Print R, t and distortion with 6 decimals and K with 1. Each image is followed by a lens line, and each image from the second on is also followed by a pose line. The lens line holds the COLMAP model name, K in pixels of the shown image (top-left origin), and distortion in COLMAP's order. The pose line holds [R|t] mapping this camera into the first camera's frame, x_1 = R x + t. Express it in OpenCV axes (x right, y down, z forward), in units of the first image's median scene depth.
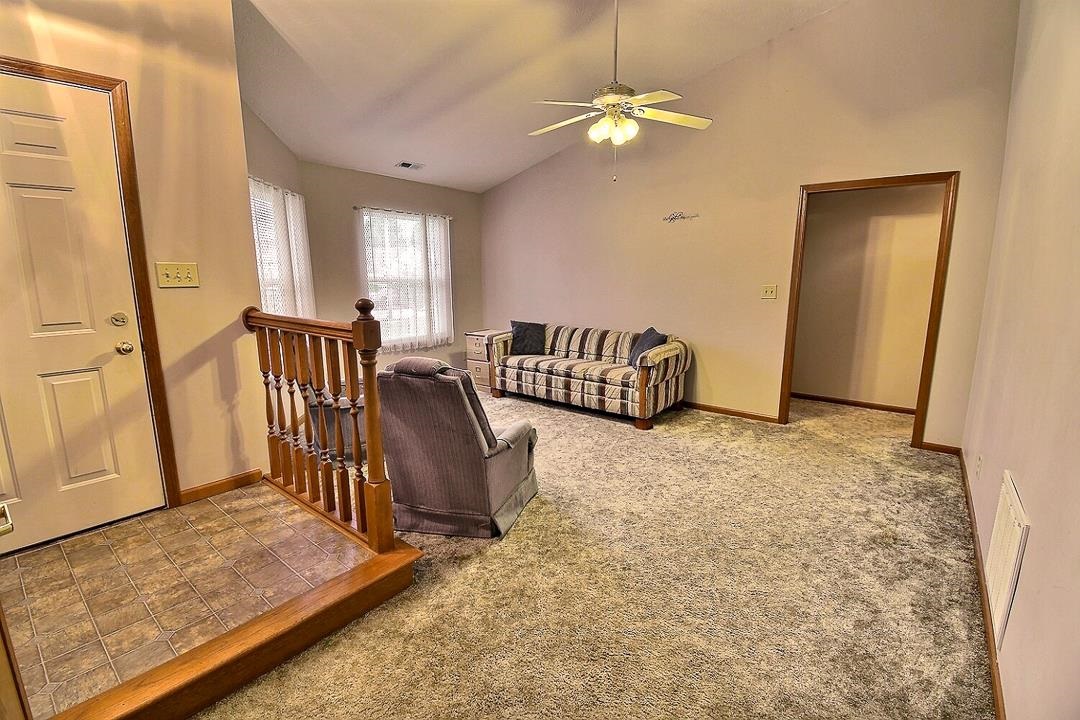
lens RADIAL K [[492.7, 0, 539.8], [0, 492.7, 362.9], [0, 0, 1]] dist [0.012018, -0.022499]
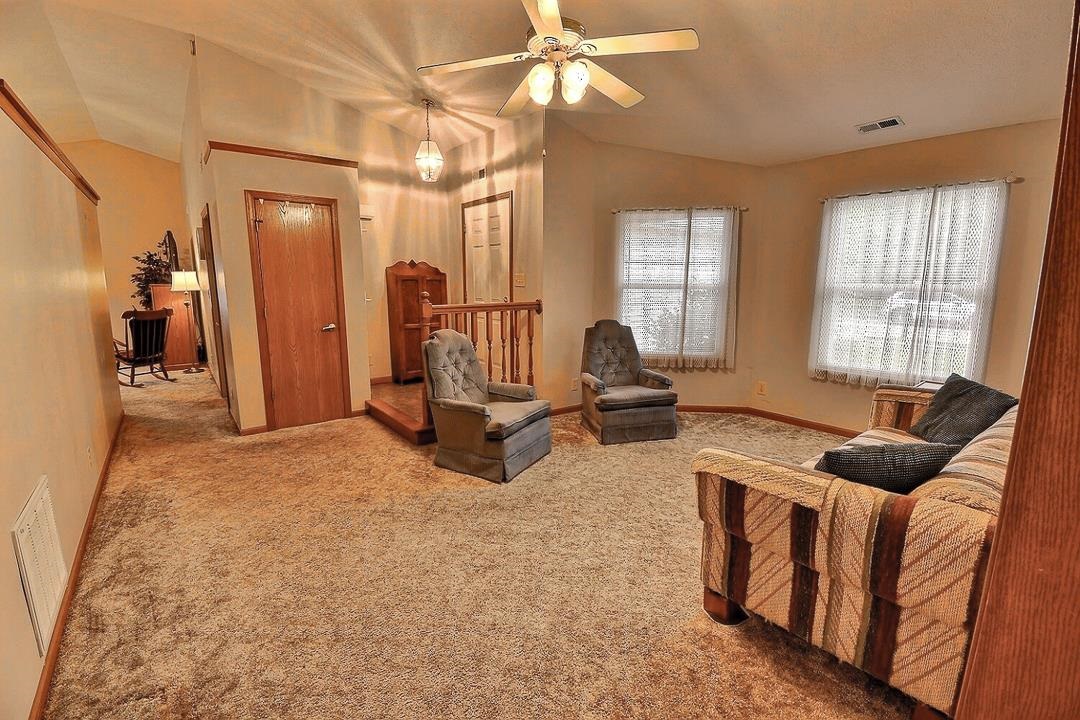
lens RADIAL K [[492.7, 0, 539.8], [0, 492.7, 362.9], [0, 0, 1]] dist [0.012018, -0.022499]
pose [[-0.261616, 0.164979, -0.950967, 1.221930], [-0.167321, 0.962612, 0.213030, -0.305579], [0.950558, 0.214849, -0.224230, 1.635513]]
